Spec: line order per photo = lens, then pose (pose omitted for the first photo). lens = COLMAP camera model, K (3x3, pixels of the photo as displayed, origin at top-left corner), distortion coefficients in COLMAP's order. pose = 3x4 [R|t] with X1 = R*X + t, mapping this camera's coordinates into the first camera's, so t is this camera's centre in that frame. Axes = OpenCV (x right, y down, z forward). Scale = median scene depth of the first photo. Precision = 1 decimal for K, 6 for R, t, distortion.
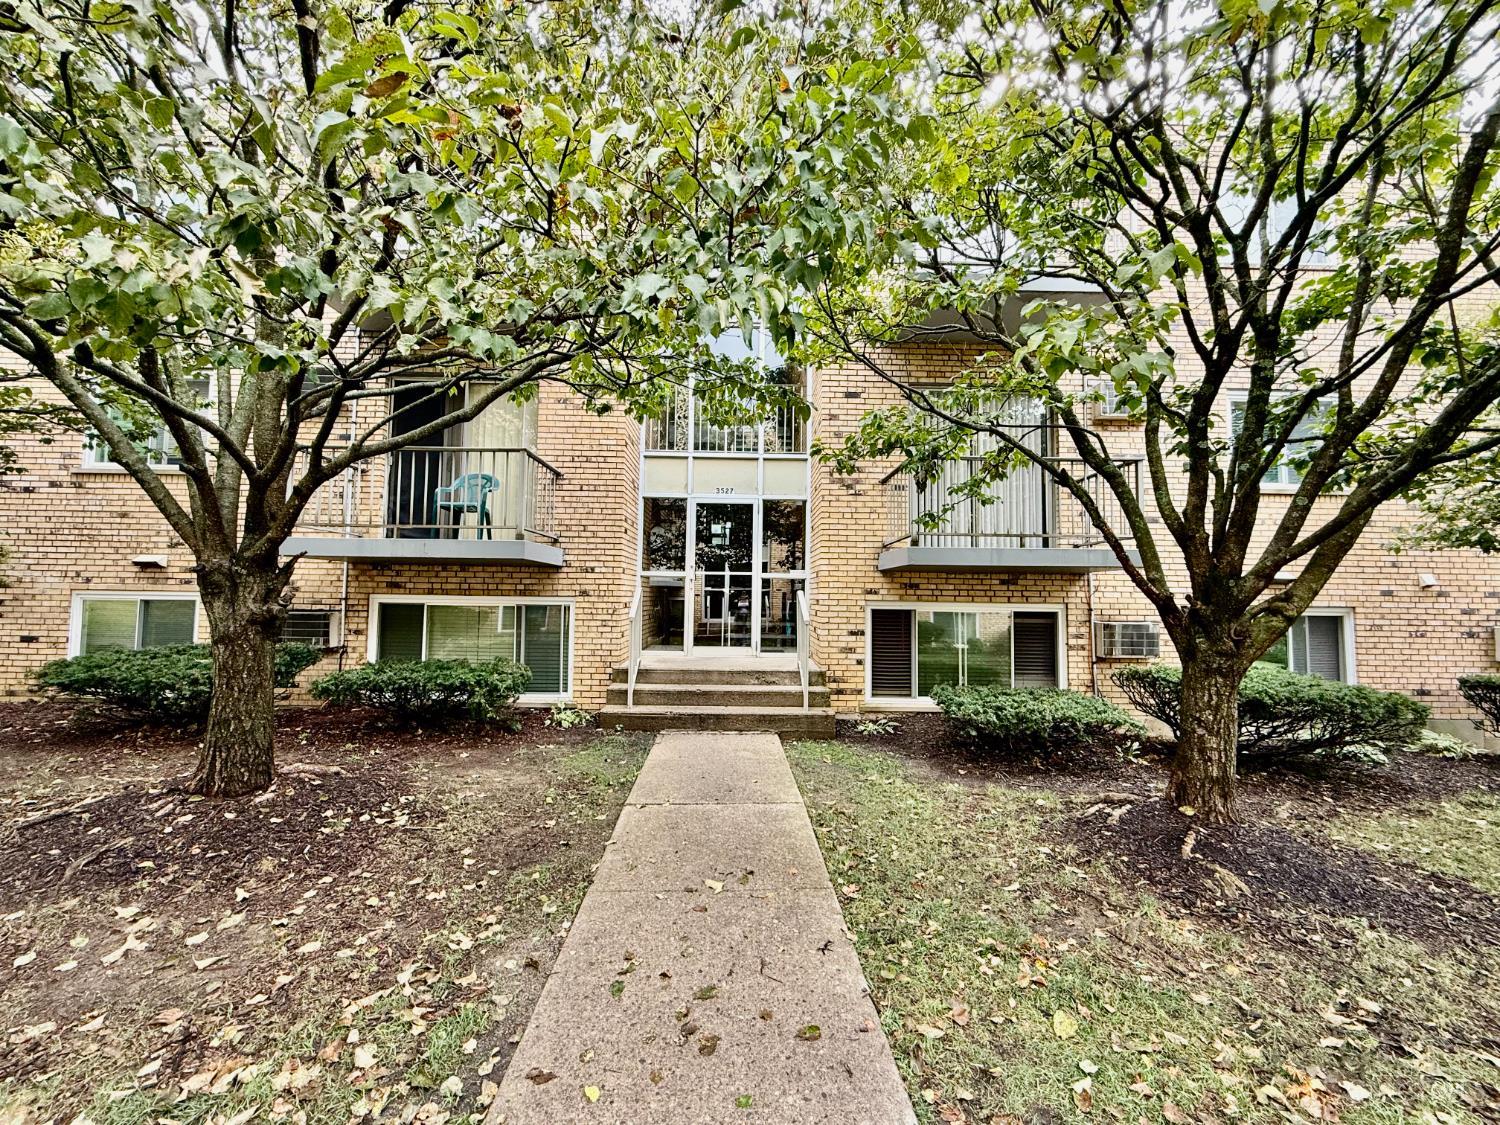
lens RADIAL K [[600.8, 0, 746.6], [0, 600.8, 561.6], [0, 0, 1]] dist [-0.001325, -0.000319]
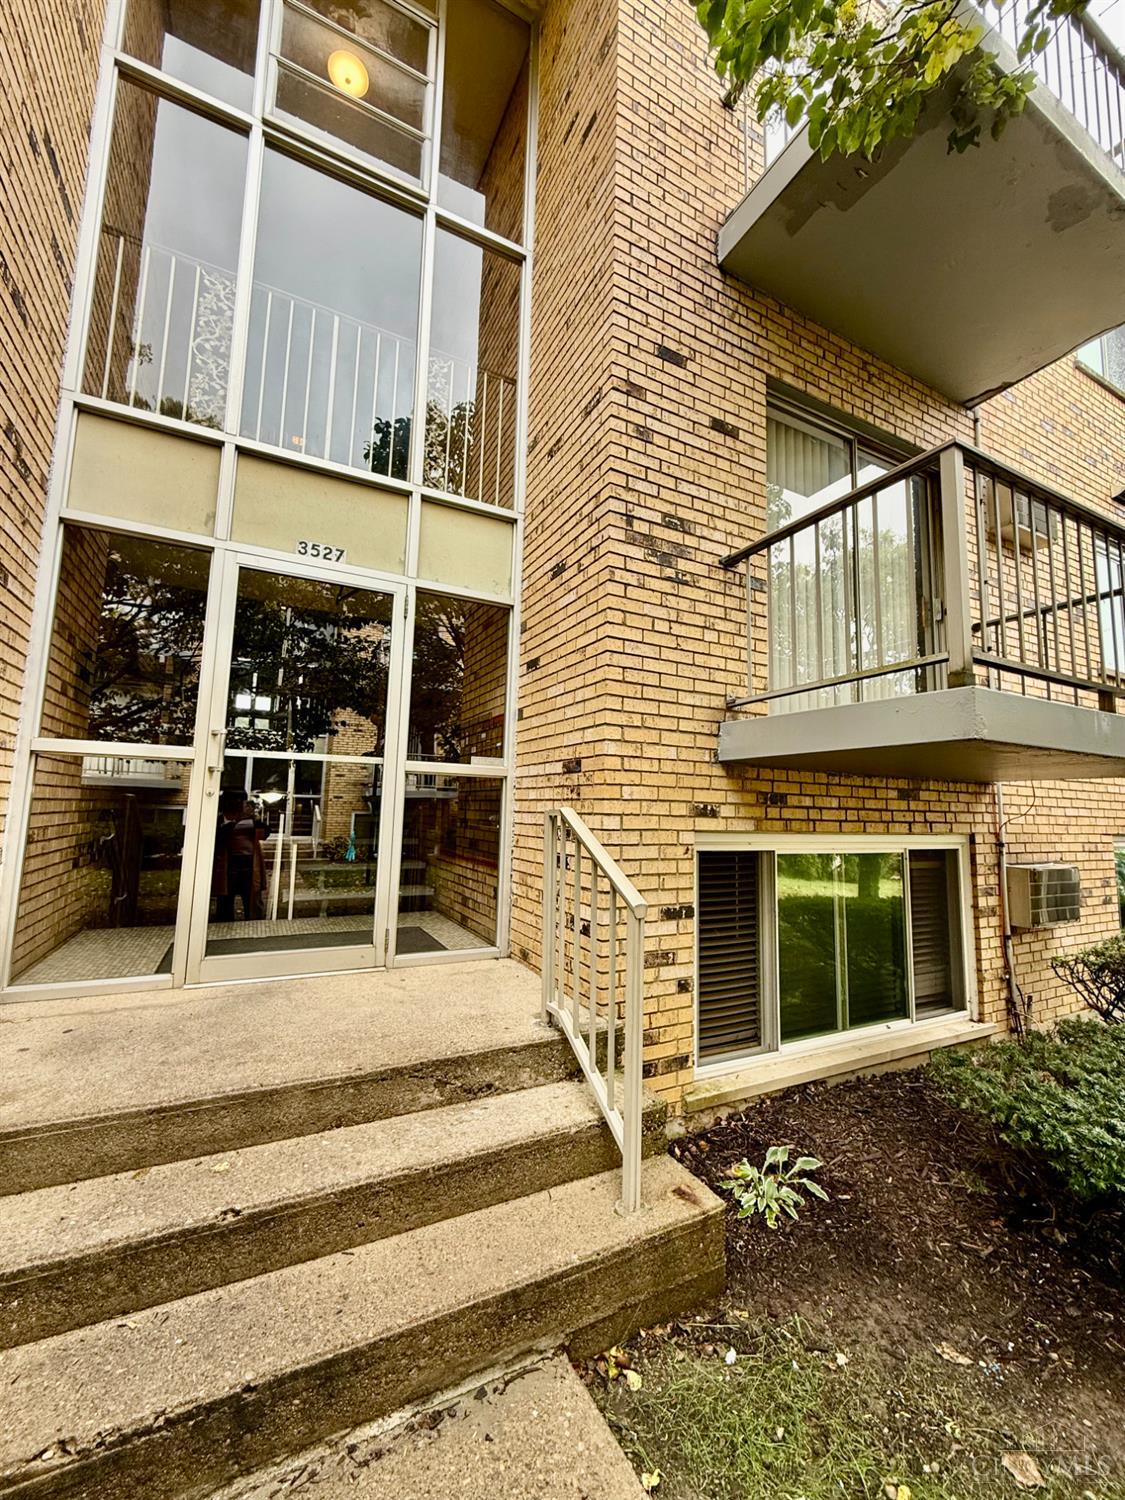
lens RADIAL K [[600.8, 0, 572.5], [0, 600.8, 747.3], [0, 0, 1]] dist [-0.001325, -0.000319]
pose [[0.894015, 0.055649, 0.444568, -0.066268], [-0.036075, 0.997976, -0.052376, 0.030777], [-0.446583, 0.030787, 0.894213, 0.657524]]
